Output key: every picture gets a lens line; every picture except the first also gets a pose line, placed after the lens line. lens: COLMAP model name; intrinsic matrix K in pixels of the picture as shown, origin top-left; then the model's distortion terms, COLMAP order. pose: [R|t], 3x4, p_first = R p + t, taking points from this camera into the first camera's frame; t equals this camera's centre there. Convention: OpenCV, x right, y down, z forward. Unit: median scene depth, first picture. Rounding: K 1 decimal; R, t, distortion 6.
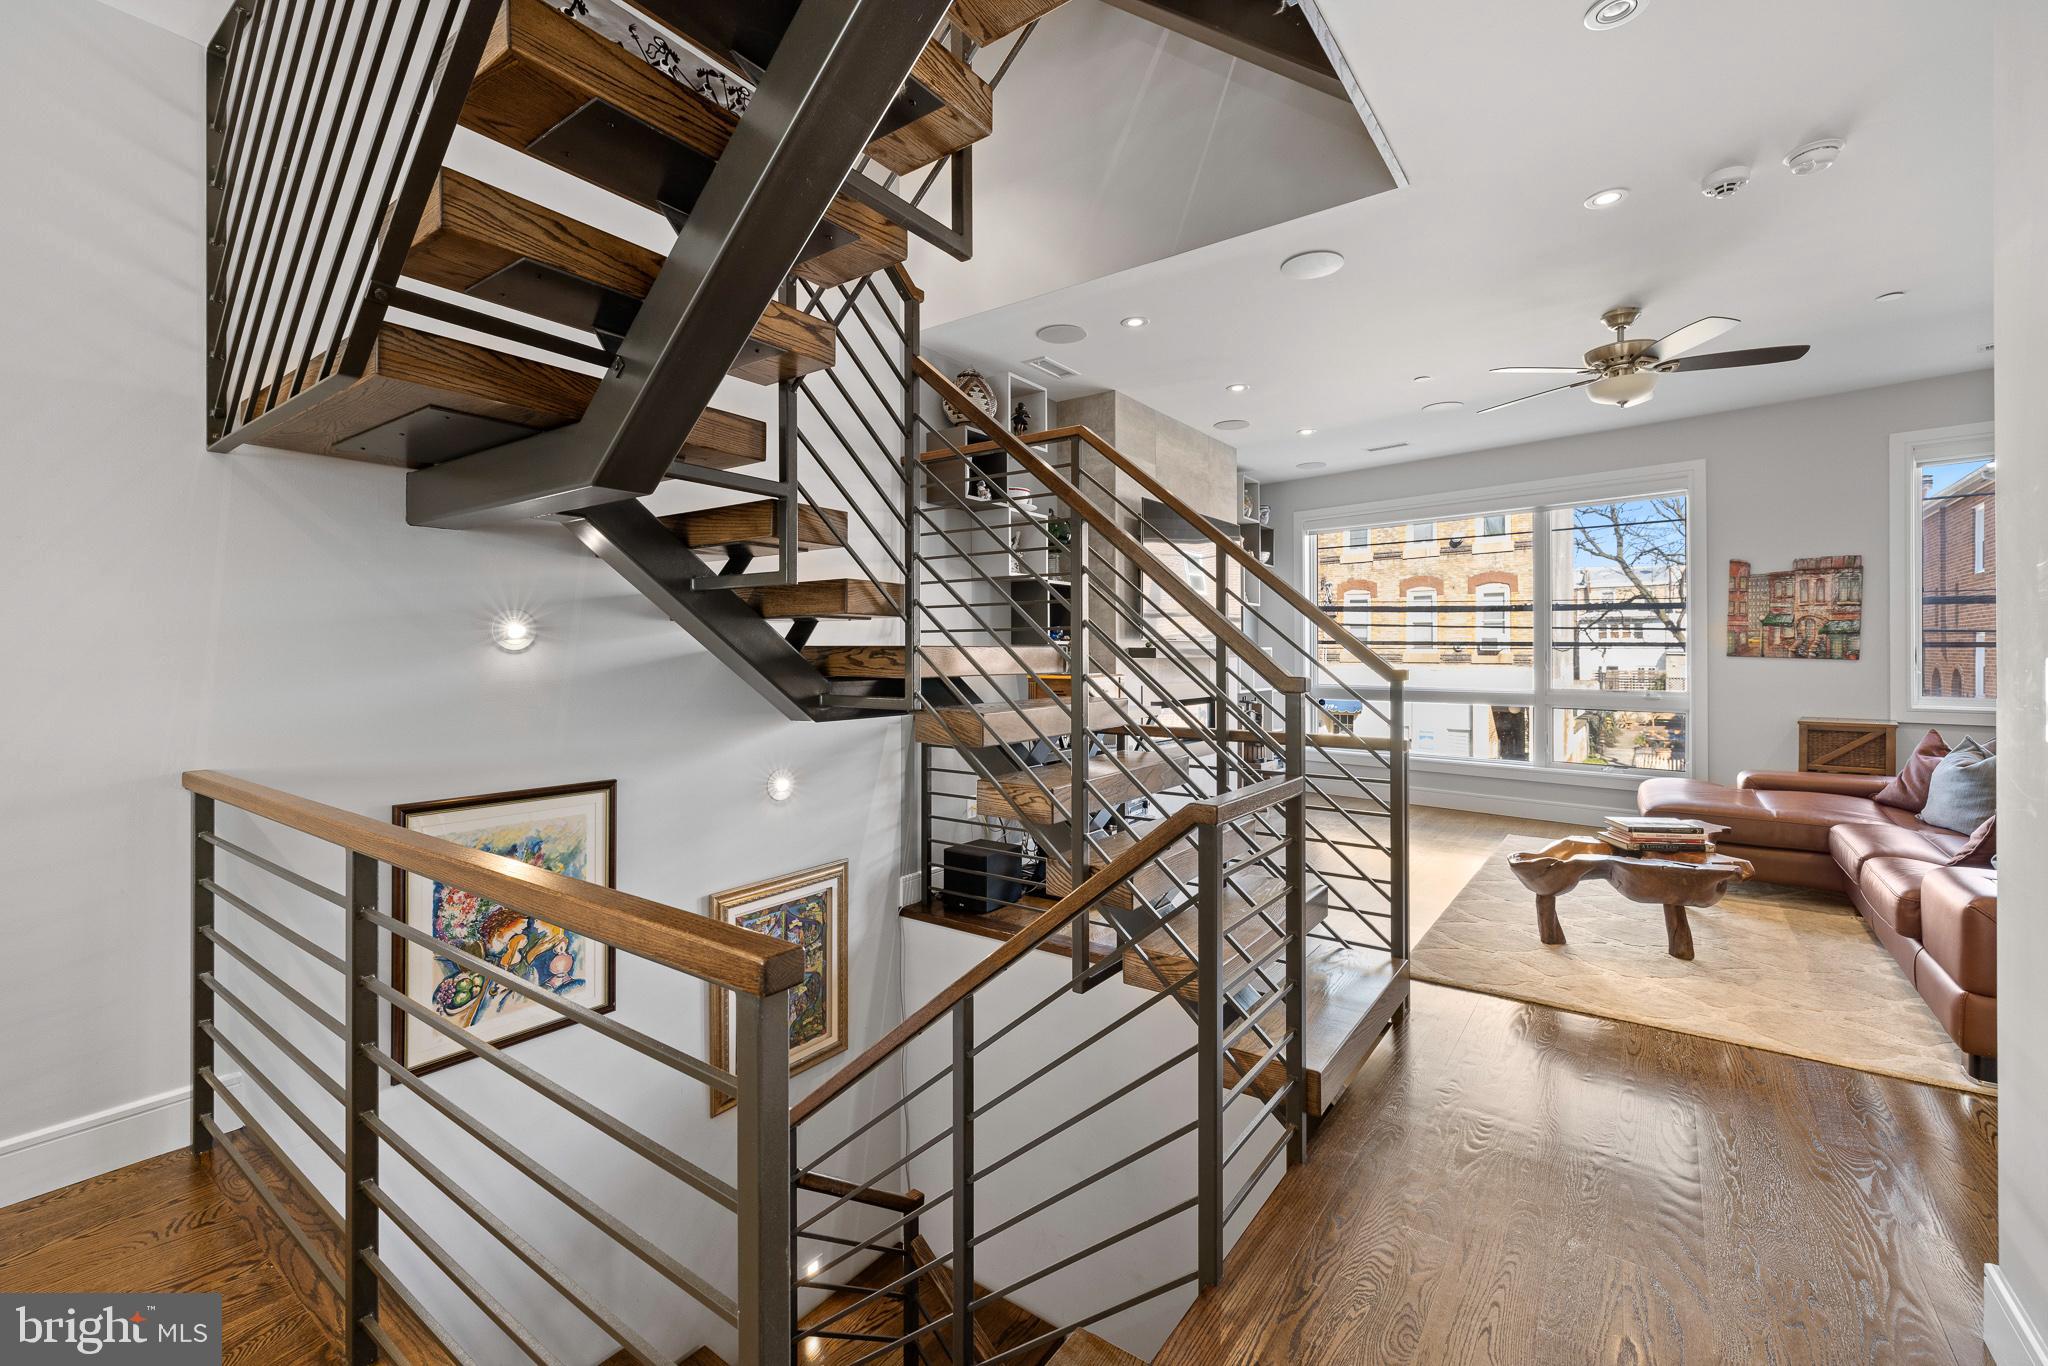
lens RADIAL K [[872.1, 0, 1024.9], [0, 872.1, 663.0], [0, 0, 1]] dist [0.000542, 0.000713]
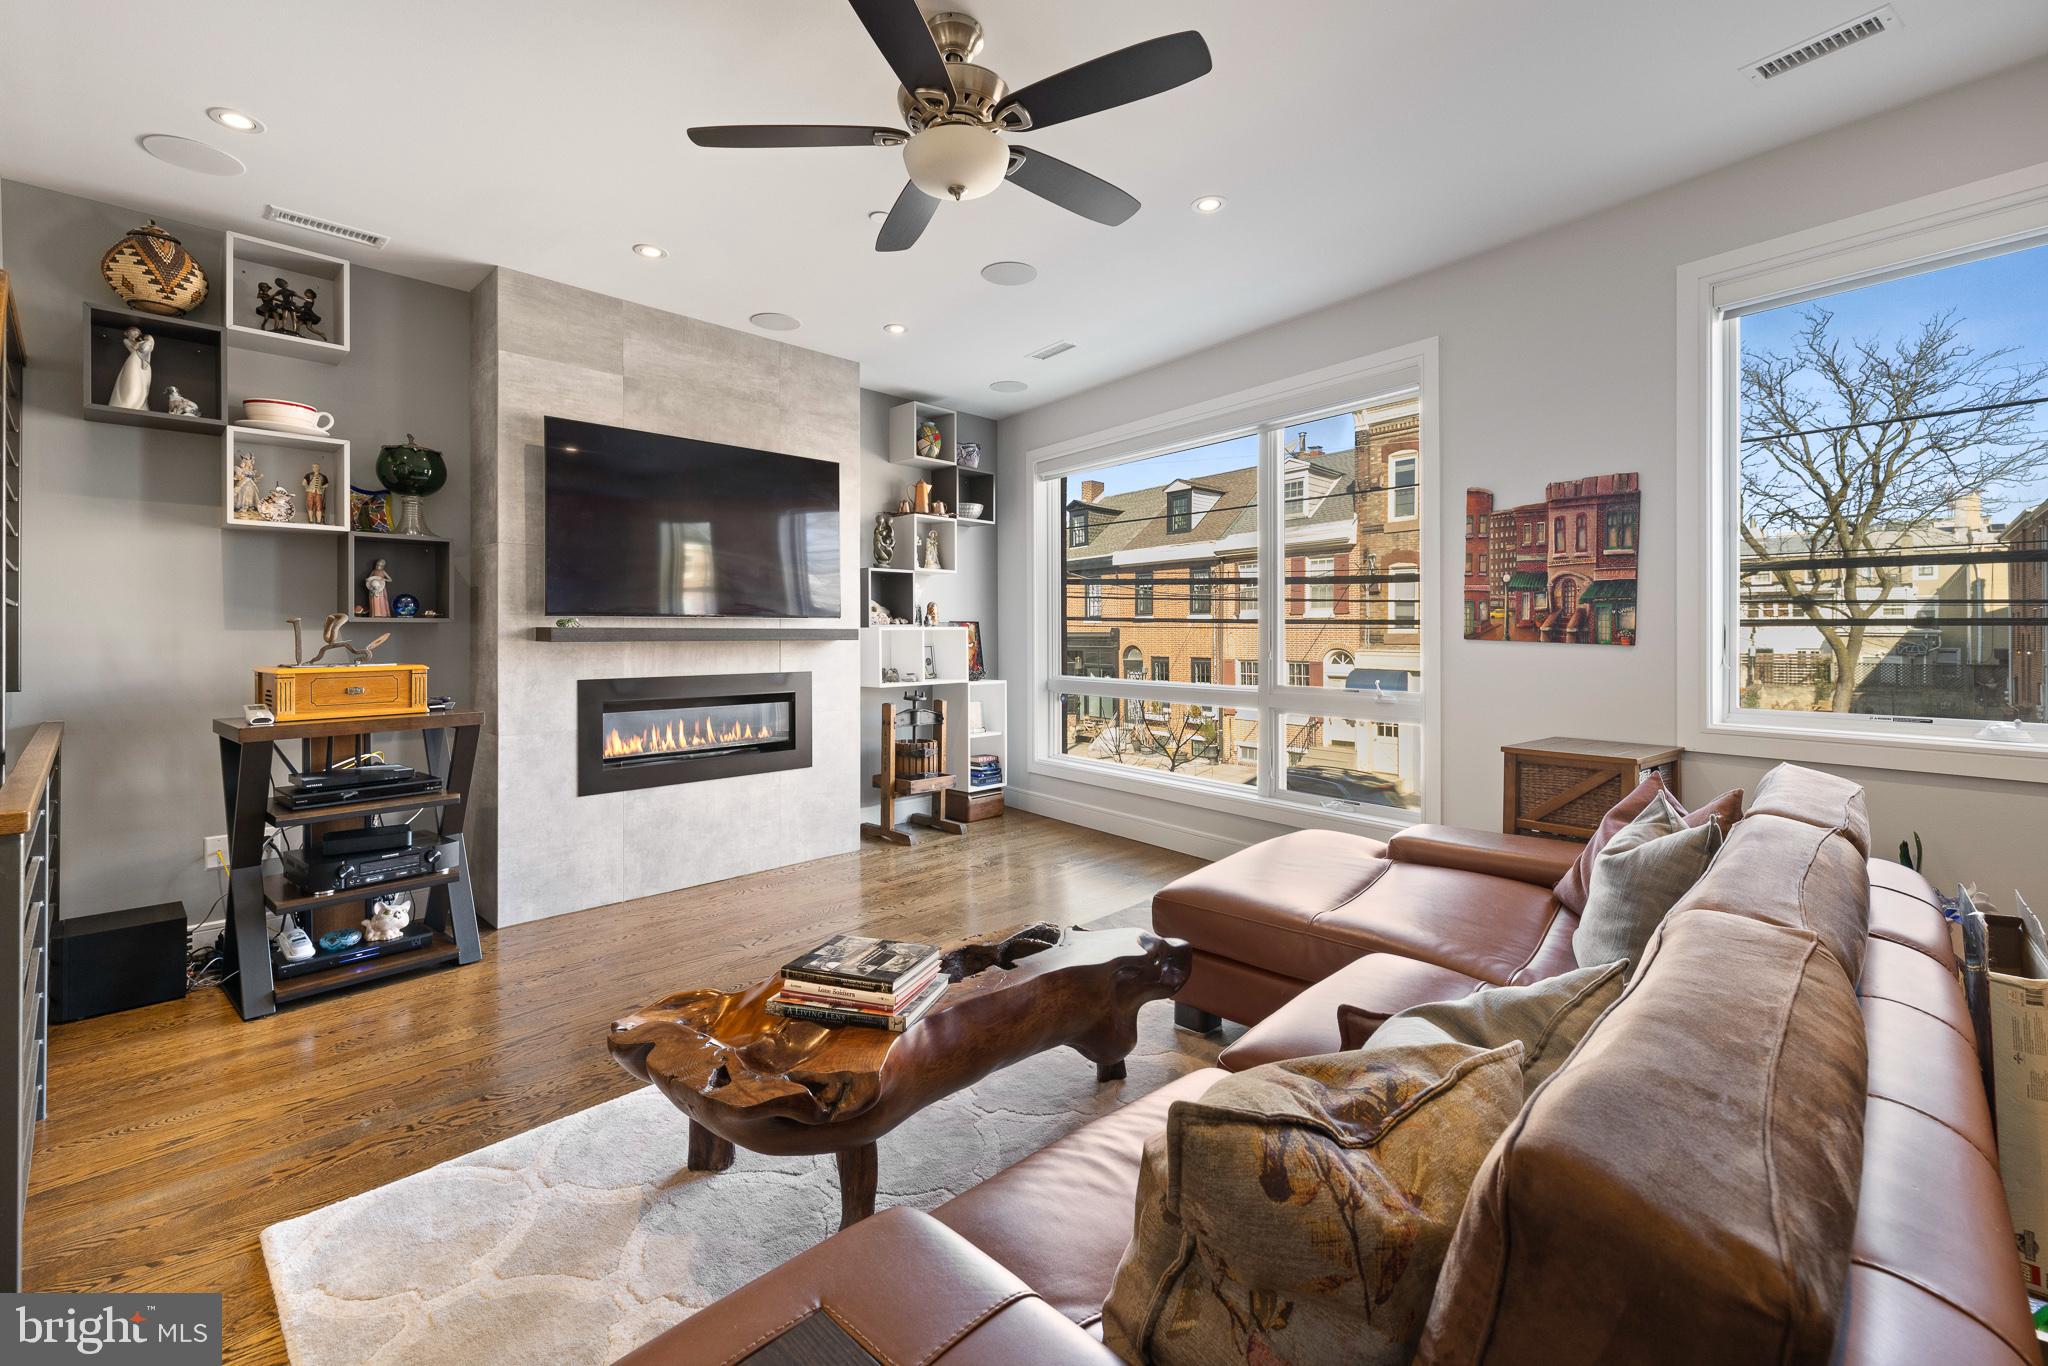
lens RADIAL K [[872.1, 0, 1014.4], [0, 872.1, 645.7], [0, 0, 1]] dist [0.000542, 0.000713]
pose [[0.990088, 0.004505, -0.140374, 0.575285], [-0.003899, 0.999982, 0.004586, -0.004431], [0.140392, -0.003994, 0.990088, 0.315858]]
